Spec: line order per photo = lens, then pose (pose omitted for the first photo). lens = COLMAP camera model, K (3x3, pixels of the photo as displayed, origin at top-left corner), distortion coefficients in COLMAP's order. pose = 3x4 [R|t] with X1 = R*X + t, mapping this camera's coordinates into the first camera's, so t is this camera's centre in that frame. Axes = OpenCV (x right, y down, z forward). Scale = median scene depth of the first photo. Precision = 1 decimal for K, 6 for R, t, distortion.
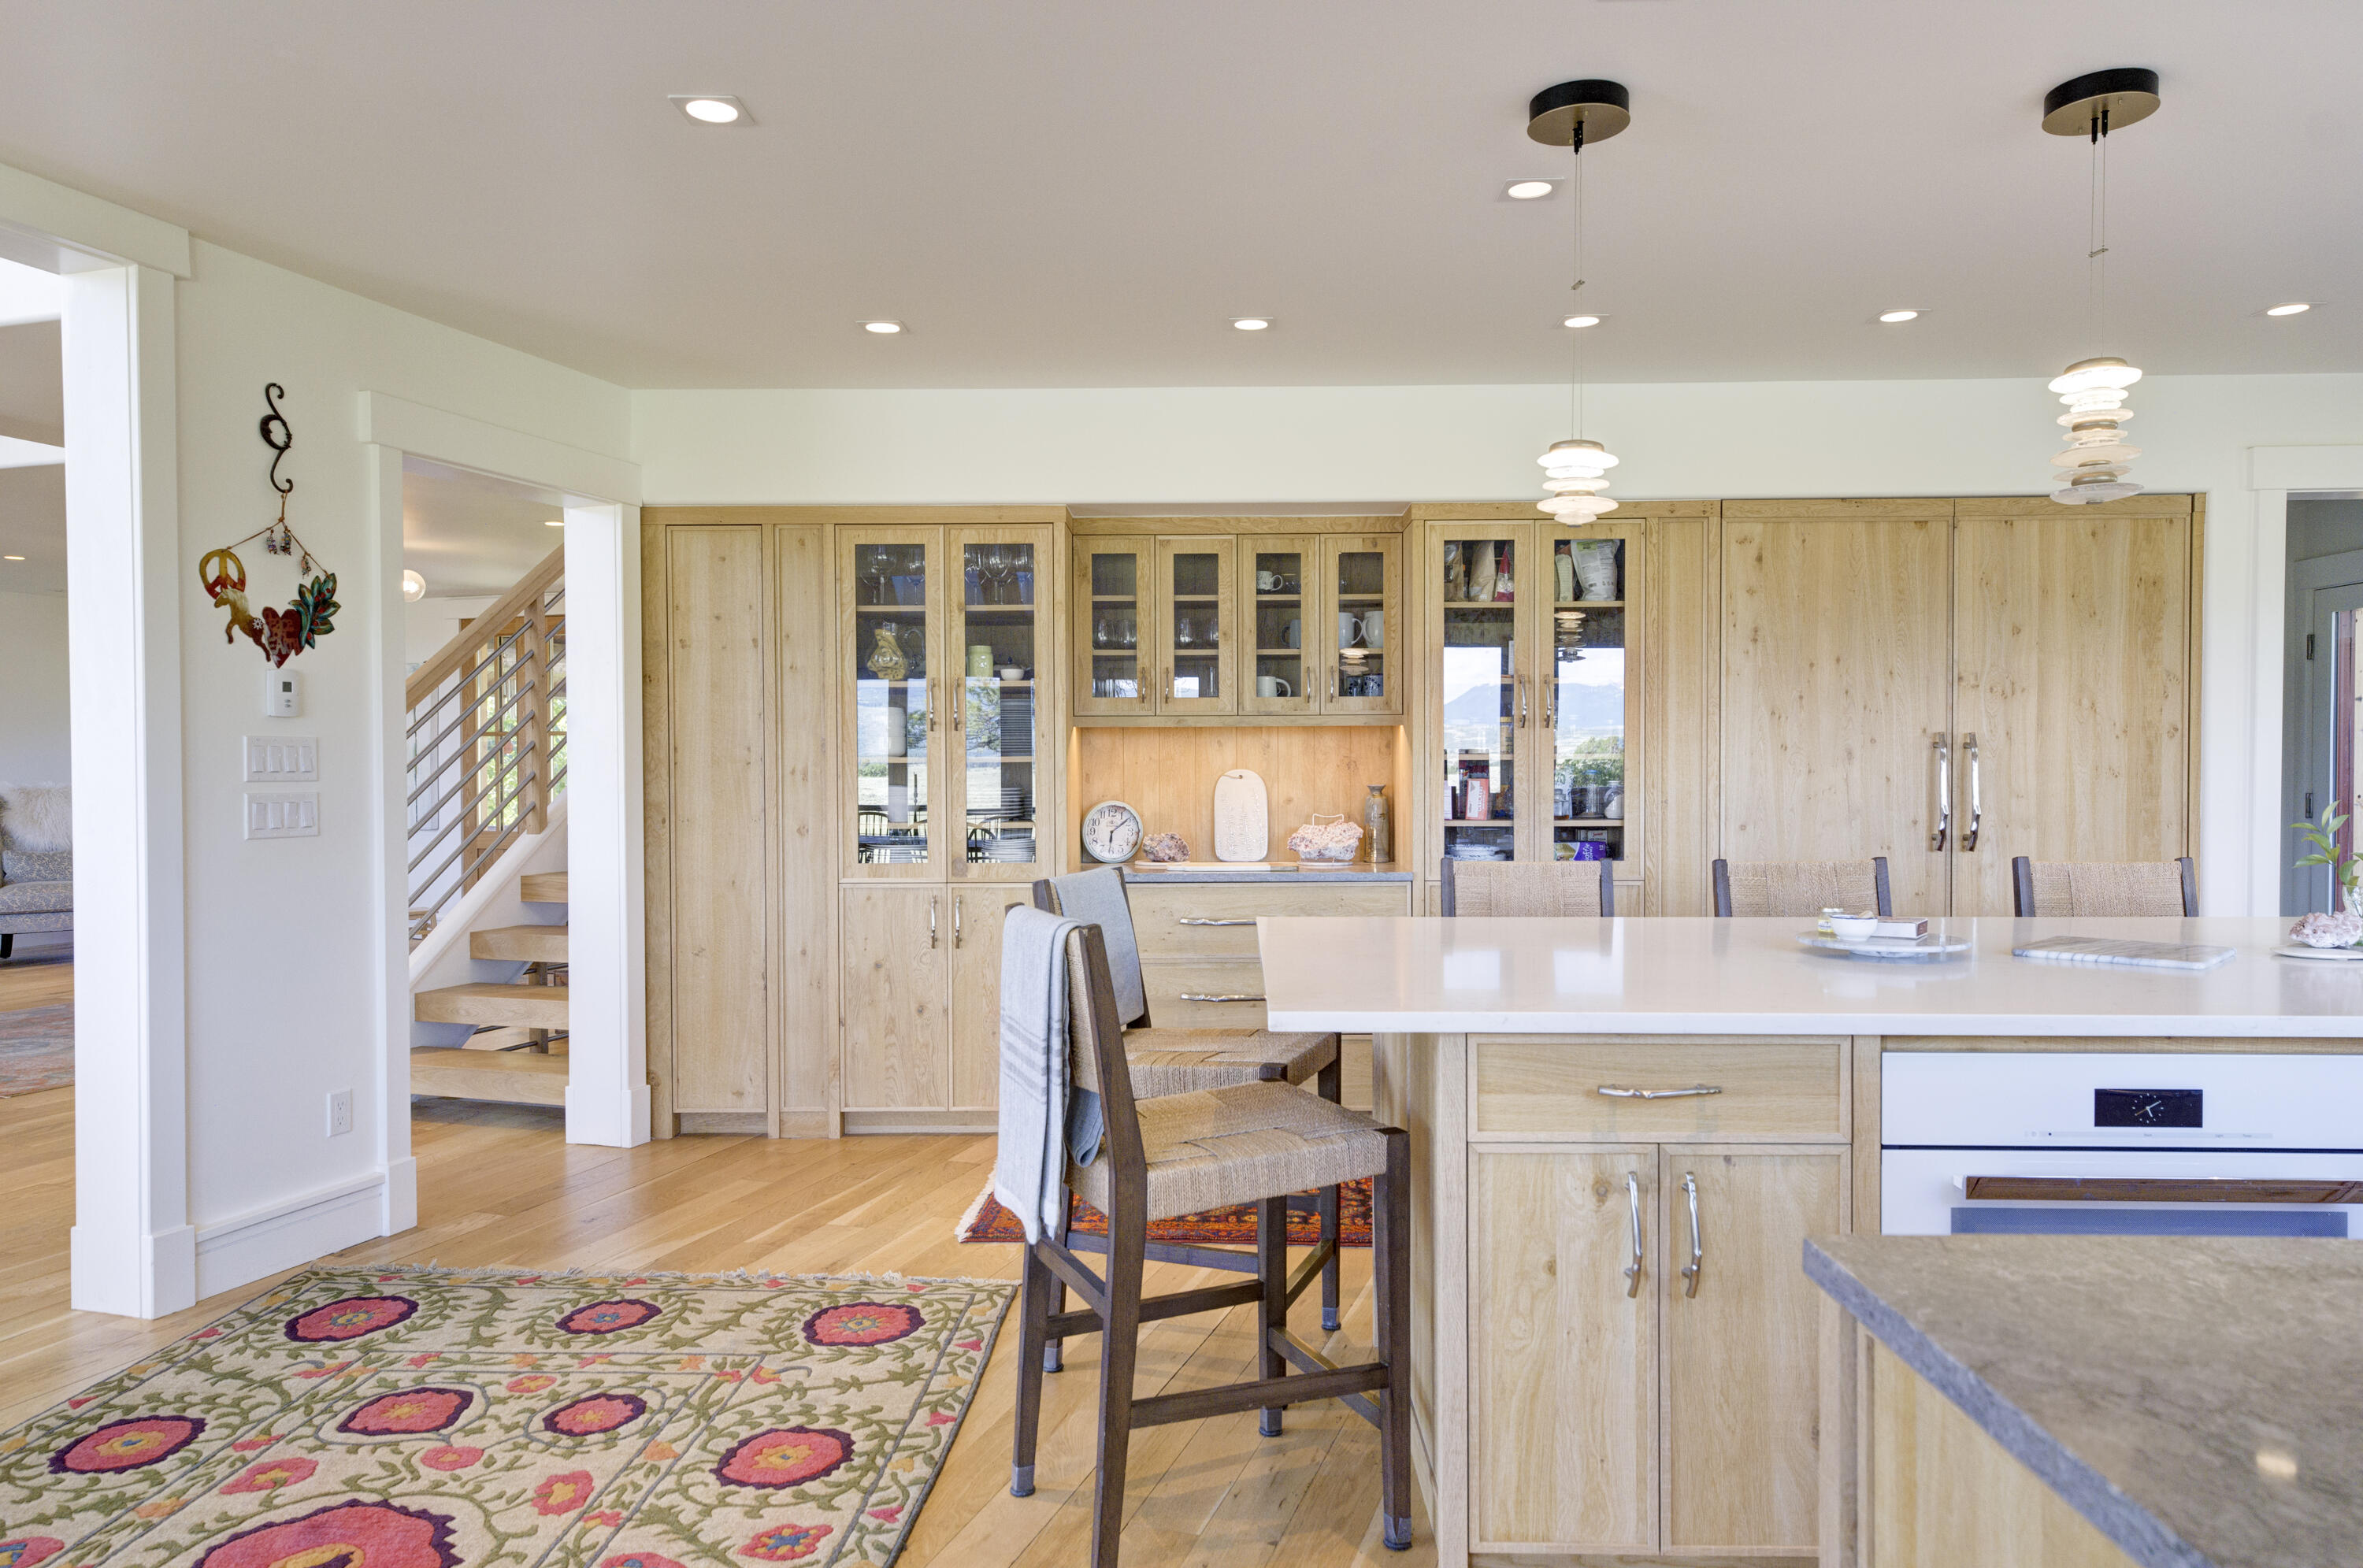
lens RADIAL K [[1536.2, 0, 1196.6], [0, 1536.2, 781.4], [0, 0, 1]] dist [-0.000518, 0.000753]
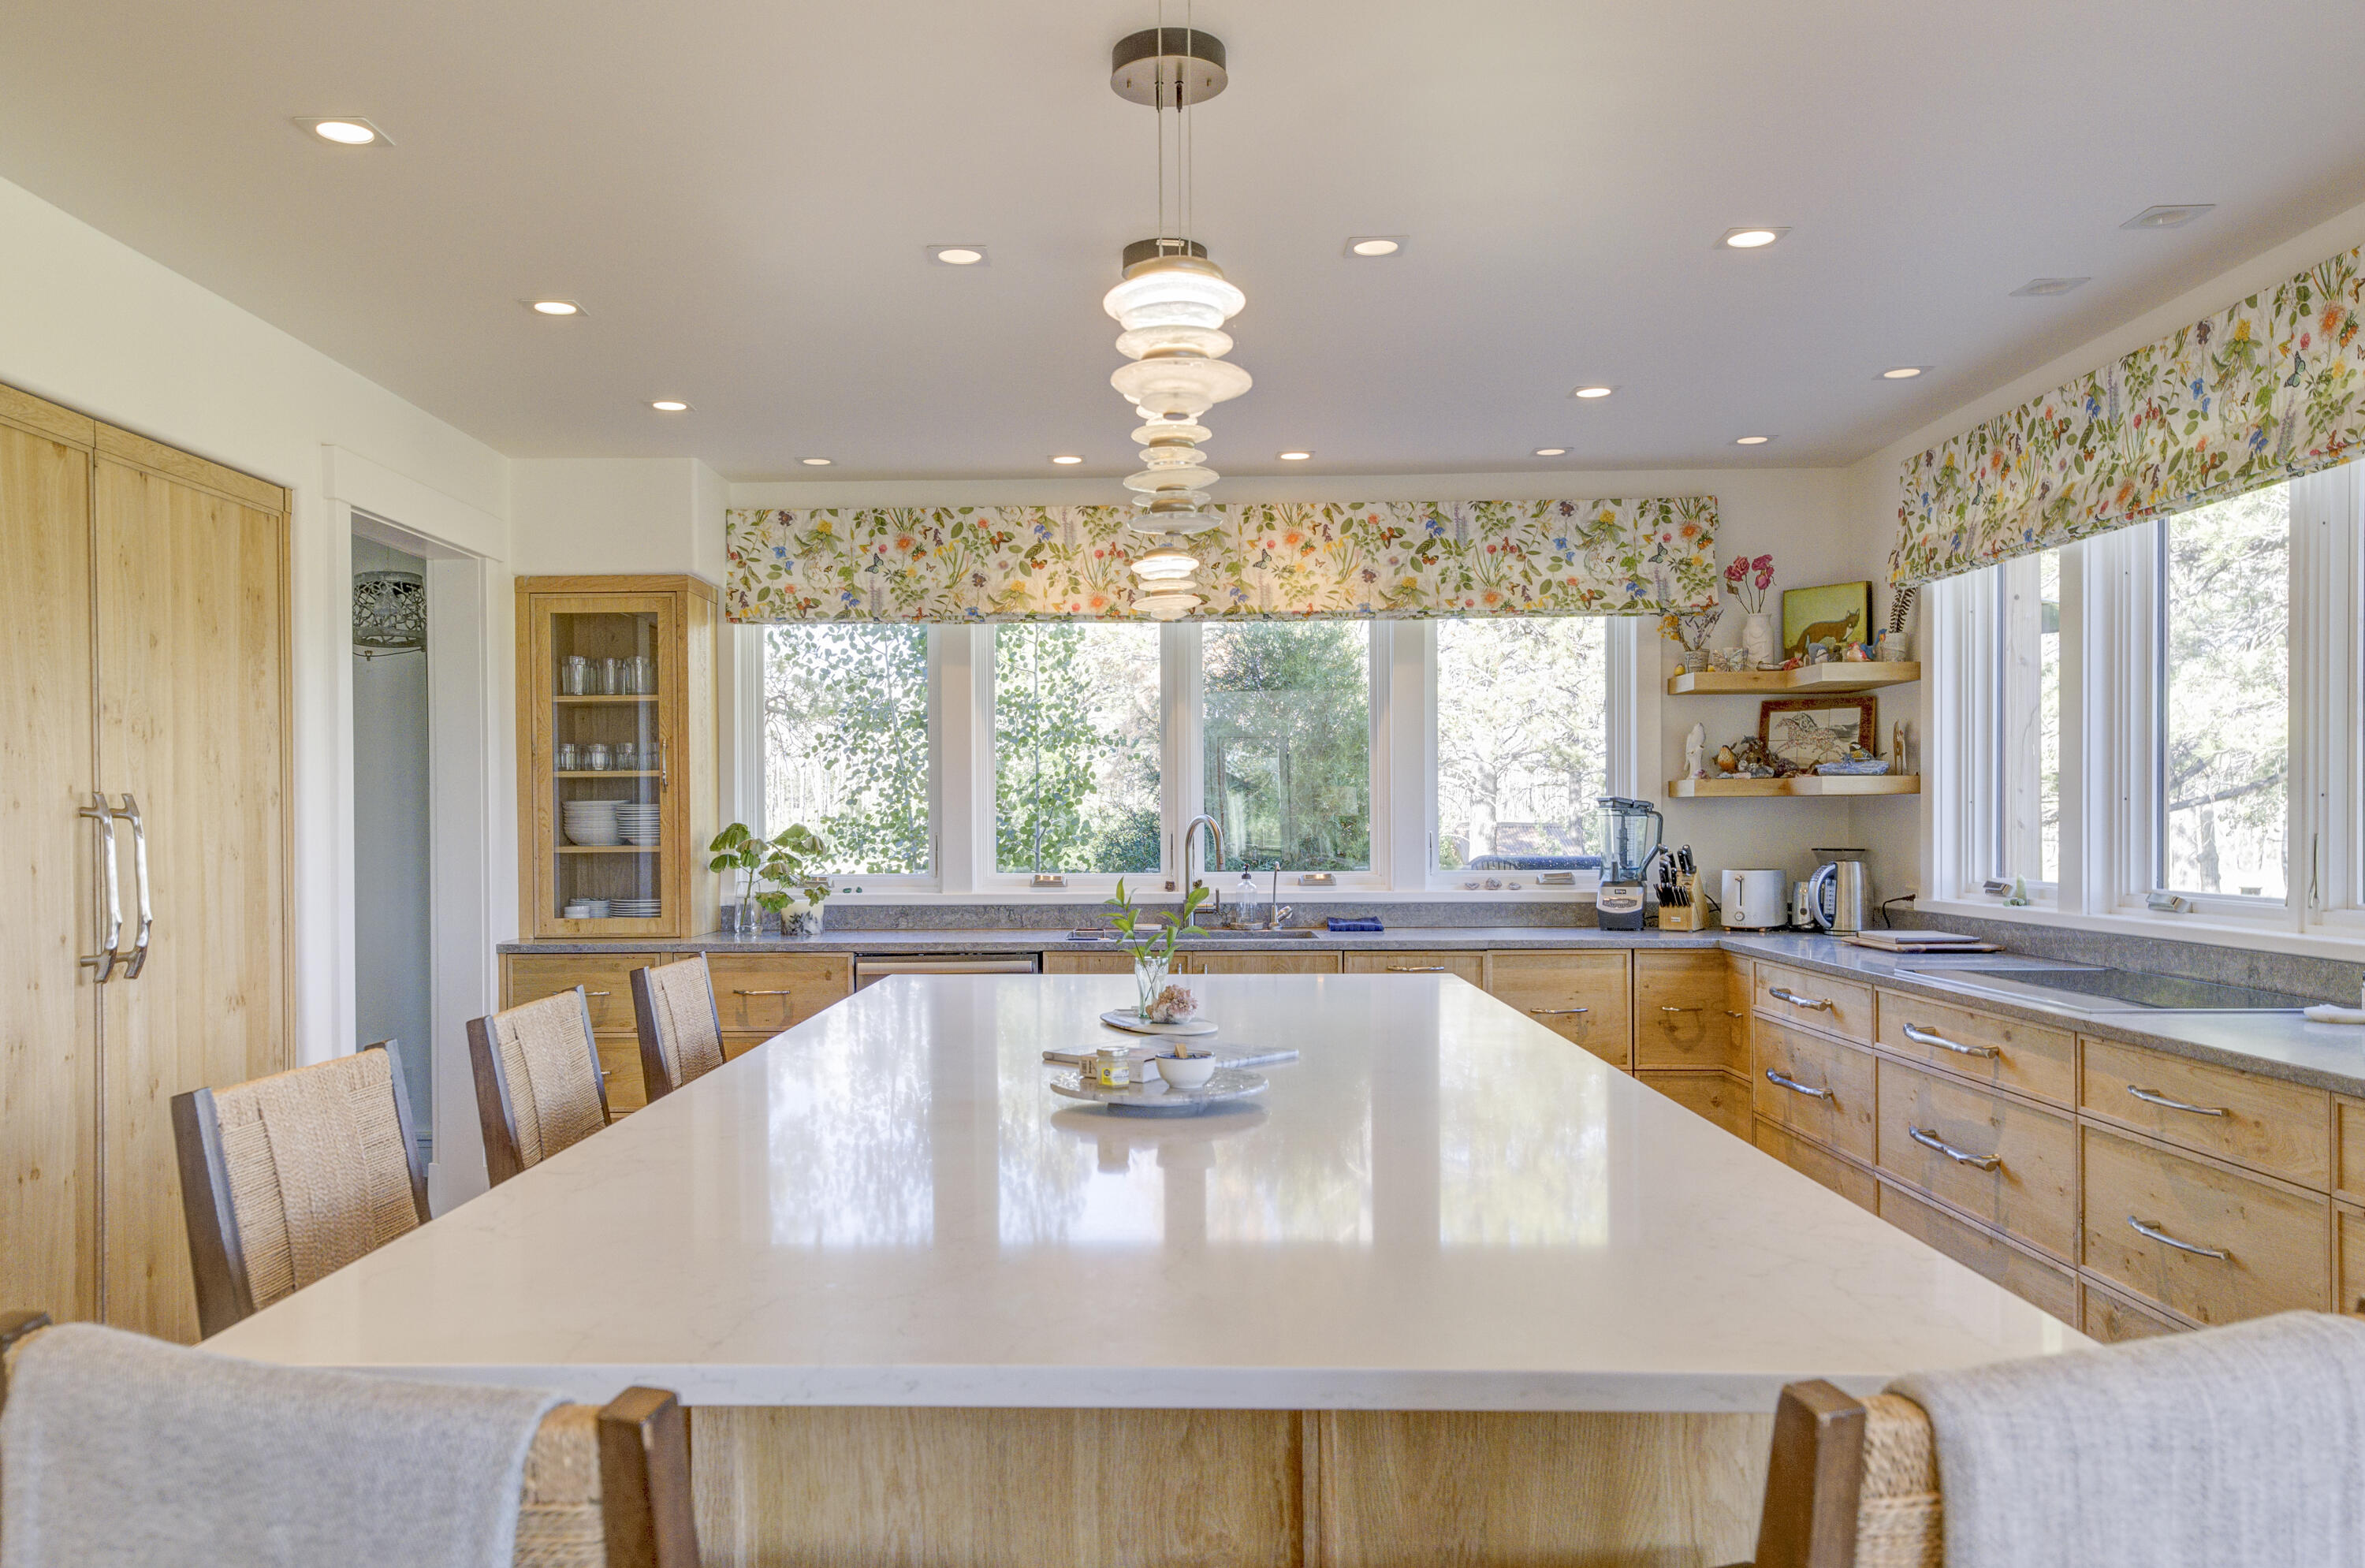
lens RADIAL K [[1794.0, 0, 1162.8], [0, 1794.0, 848.5], [0, 0, 1]] dist [-0.031335, 0.049706]
pose [[-0.014286, -0.011183, 0.999835, -0.243582], [0.020792, 0.999718, 0.011479, -0.008519], [-0.999682, 0.020953, -0.014050, 0.576637]]
